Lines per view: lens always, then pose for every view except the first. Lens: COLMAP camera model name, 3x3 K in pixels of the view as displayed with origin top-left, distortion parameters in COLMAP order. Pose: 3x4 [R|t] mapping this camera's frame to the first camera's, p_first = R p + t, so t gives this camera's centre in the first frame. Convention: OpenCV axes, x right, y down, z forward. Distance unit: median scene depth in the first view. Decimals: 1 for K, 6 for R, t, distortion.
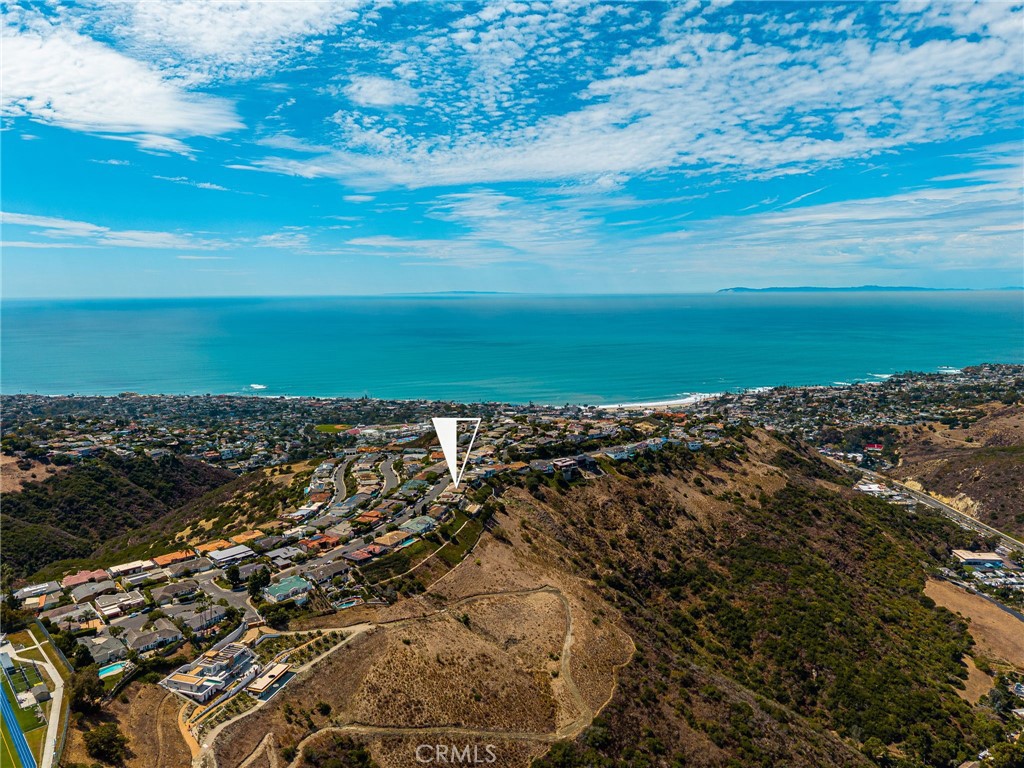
lens RADIAL K [[689.2, 0, 509.2], [0, 689.2, 376.9], [0, 0, 1]] dist [0.007867, -0.016643]
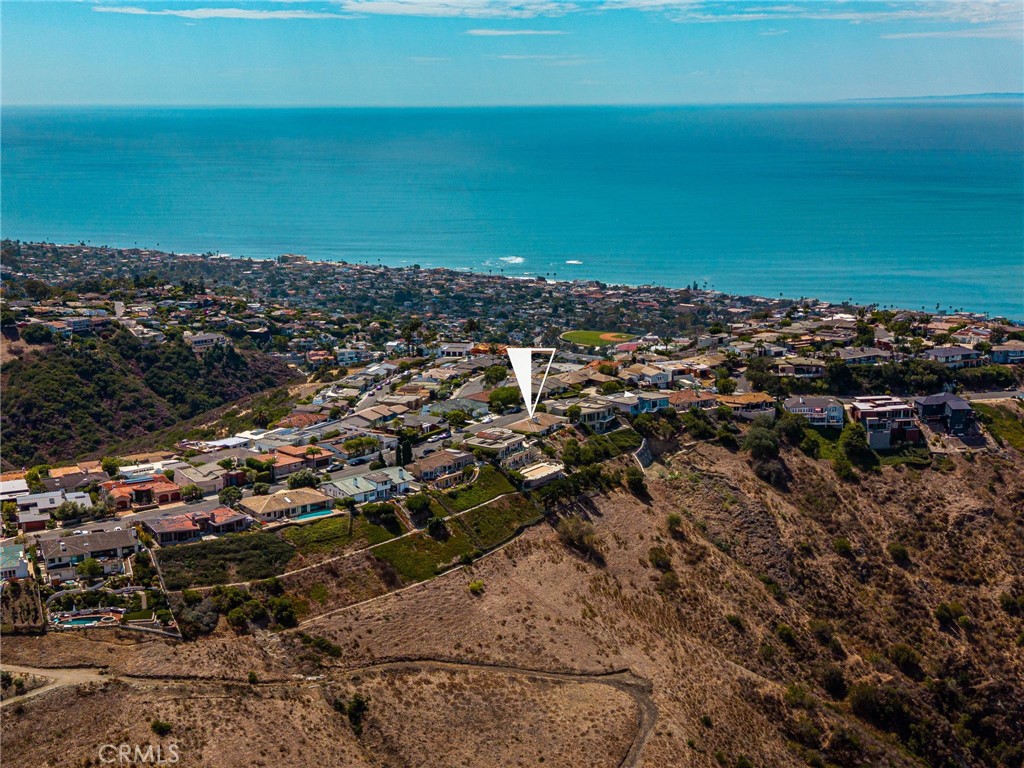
lens RADIAL K [[1361.2, 0, 497.8], [0, 1361.2, 417.3], [0, 0, 1]] dist [0.063959, 0.000000]
pose [[0.913755, 0.098725, -0.394087, 0.135783], [-0.055874, 0.991346, 0.118793, 0.035190], [0.402404, -0.086529, 0.911364, 0.136303]]
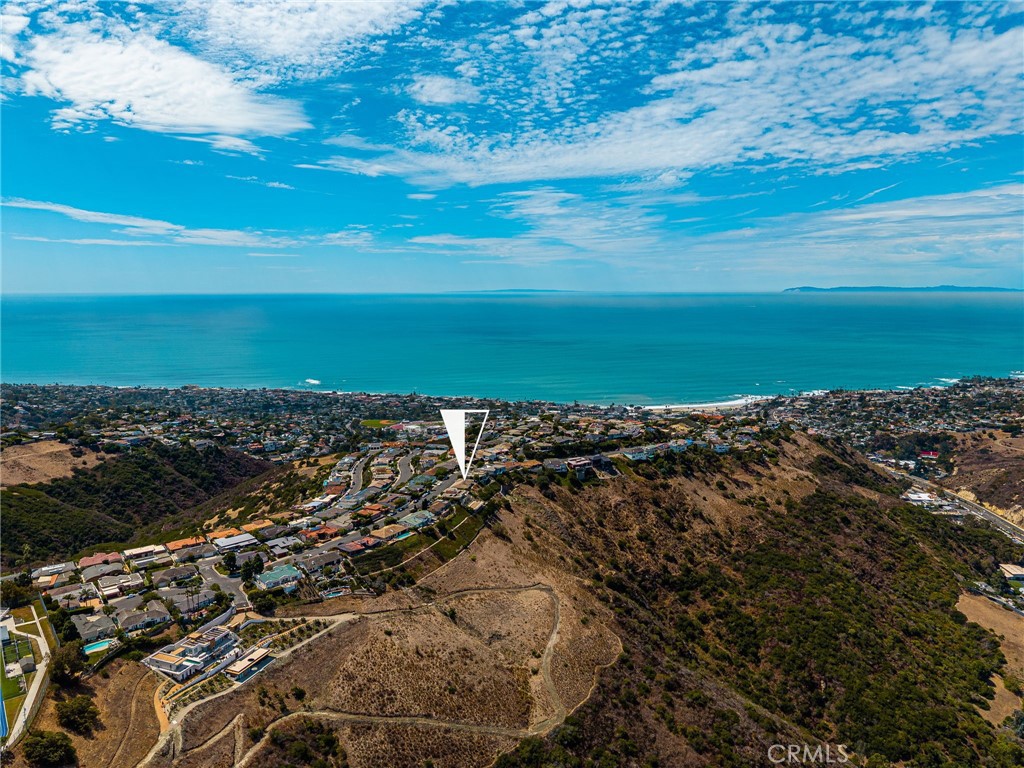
lens RADIAL K [[689.2, 0, 513.1], [0, 689.2, 382.6], [0, 0, 1]] dist [0.007867, -0.016643]
pose [[0.996796, 0.015844, -0.078397, 0.043745], [-0.014983, 0.999821, 0.011556, -0.000704], [0.078566, -0.010345, 0.996855, -0.000670]]
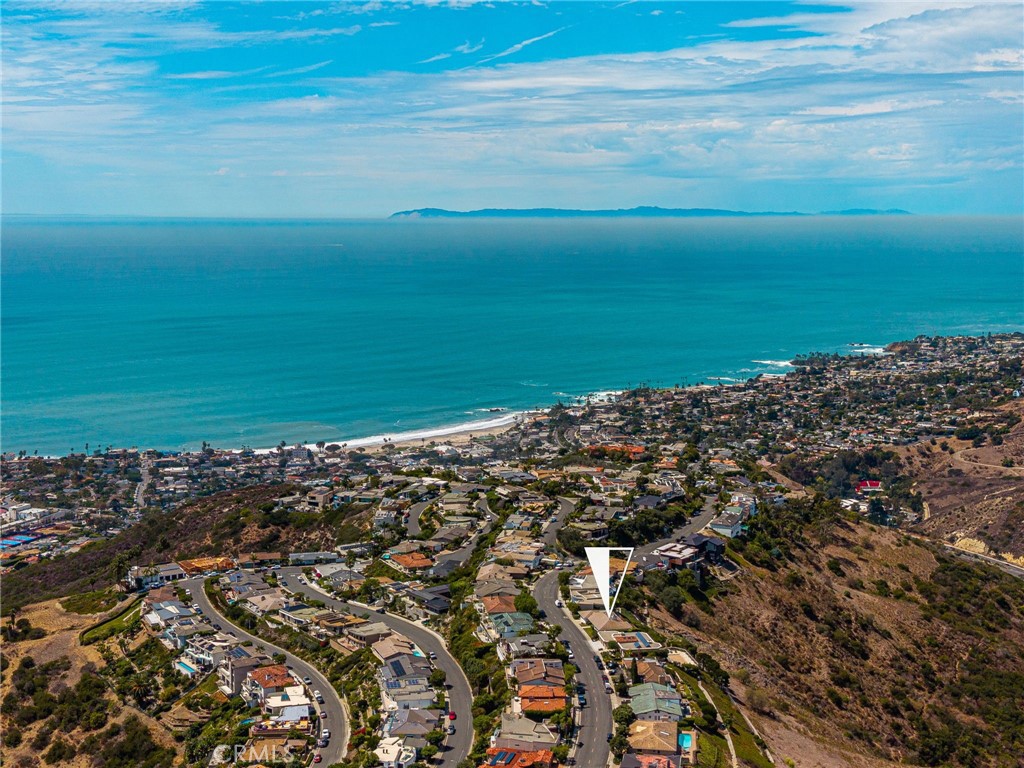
lens RADIAL K [[1361.2, 0, 506.7], [0, 1361.2, 383.3], [0, 0, 1]] dist [0.063959, 0.000000]
pose [[0.925930, -0.040549, 0.375513, -0.290487], [0.040620, 0.999145, 0.007729, -0.008047], [-0.375505, 0.008097, 0.926785, 0.086687]]
